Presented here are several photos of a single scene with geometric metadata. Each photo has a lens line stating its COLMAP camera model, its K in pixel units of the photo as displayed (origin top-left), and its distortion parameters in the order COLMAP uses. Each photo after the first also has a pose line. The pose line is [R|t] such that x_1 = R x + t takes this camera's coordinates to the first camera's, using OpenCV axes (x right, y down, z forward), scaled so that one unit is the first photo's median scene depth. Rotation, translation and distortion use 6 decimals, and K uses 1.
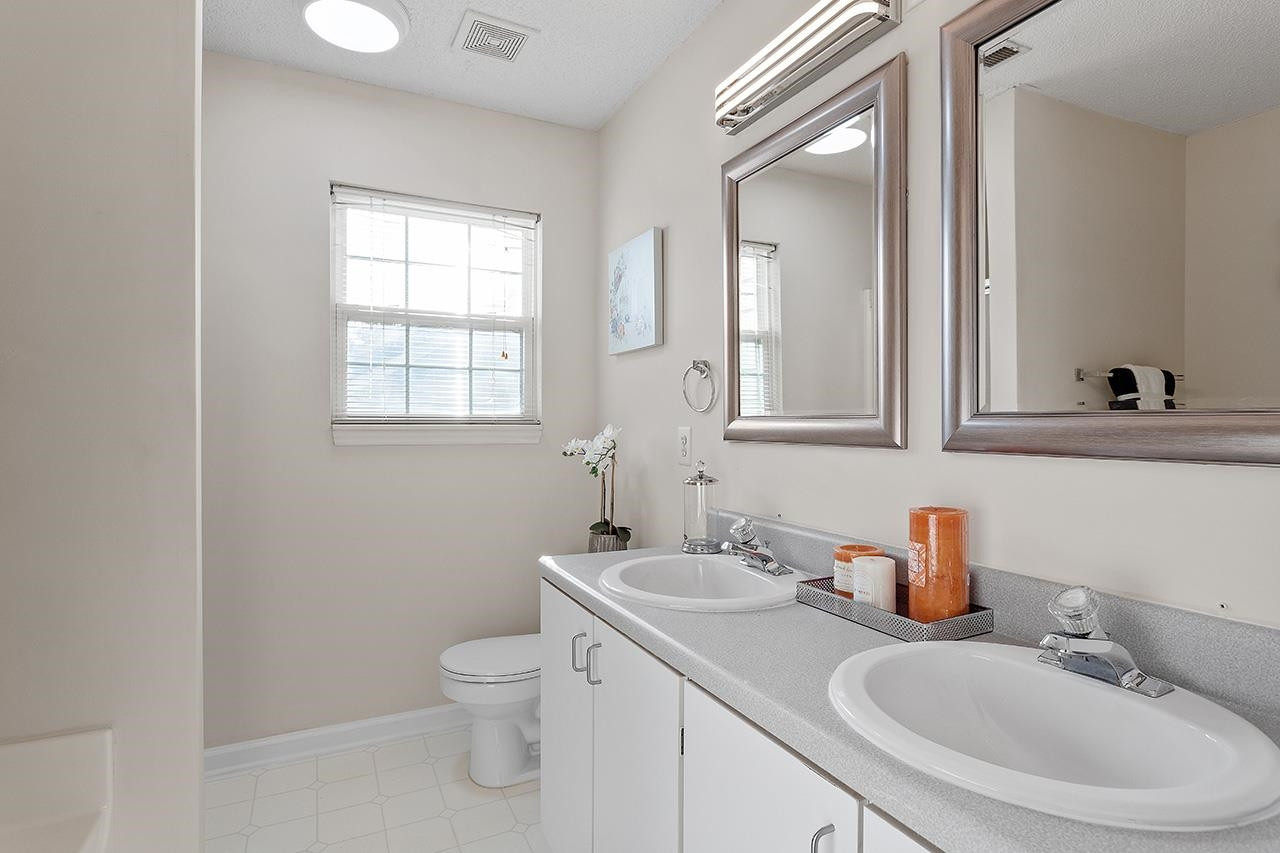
lens RADIAL K [[659.2, 0, 642.6], [0, 659.2, 424.0], [0, 0, 1]] dist [0.000961, 0.000047]
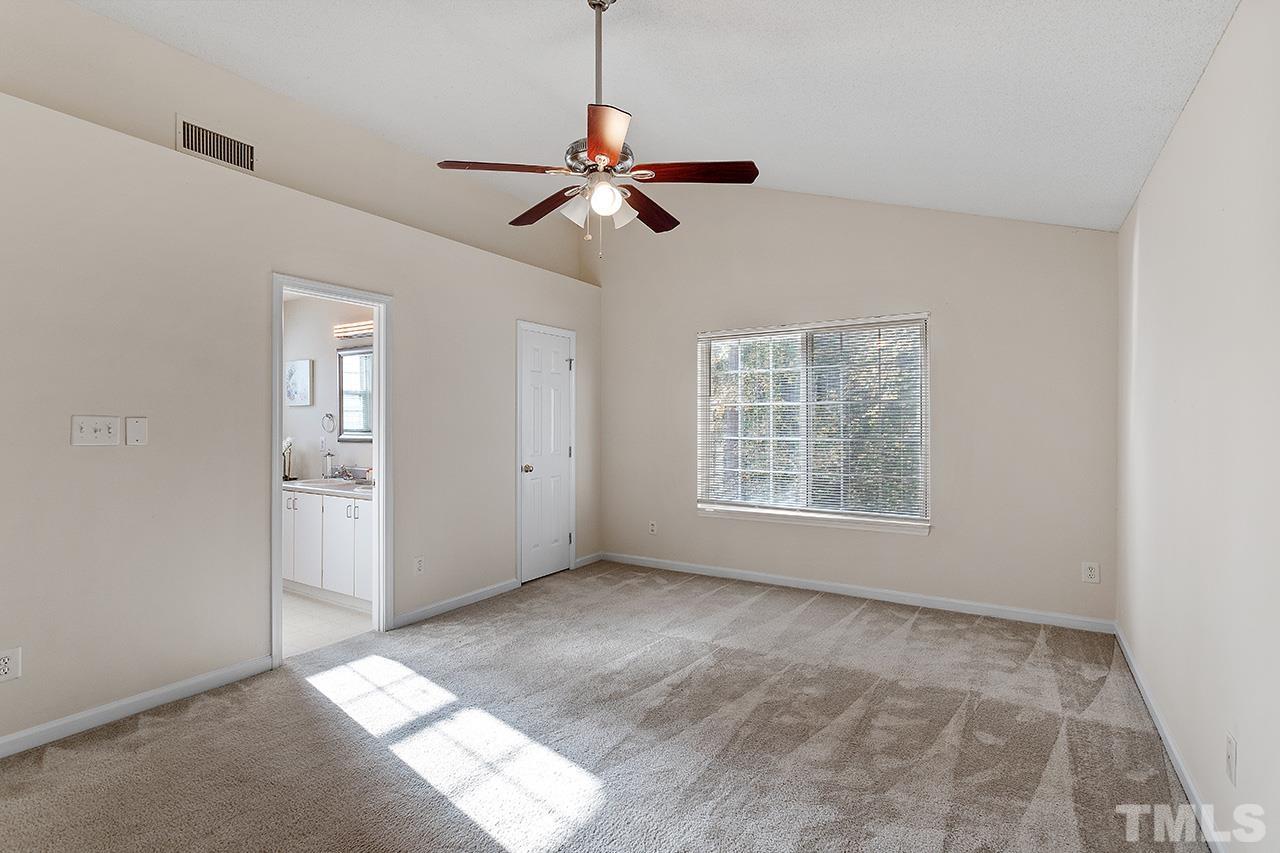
lens RADIAL K [[615.8, 0, 641.5], [0, 615.8, 424.8], [0, 0, 1]] dist [-0.006395, 0.002135]
pose [[0.855742, -0.001646, 0.517399, -0.114759], [-0.000375, 0.999993, 0.003801, -0.052930], [-0.517402, -0.003446, 0.855736, -1.730813]]
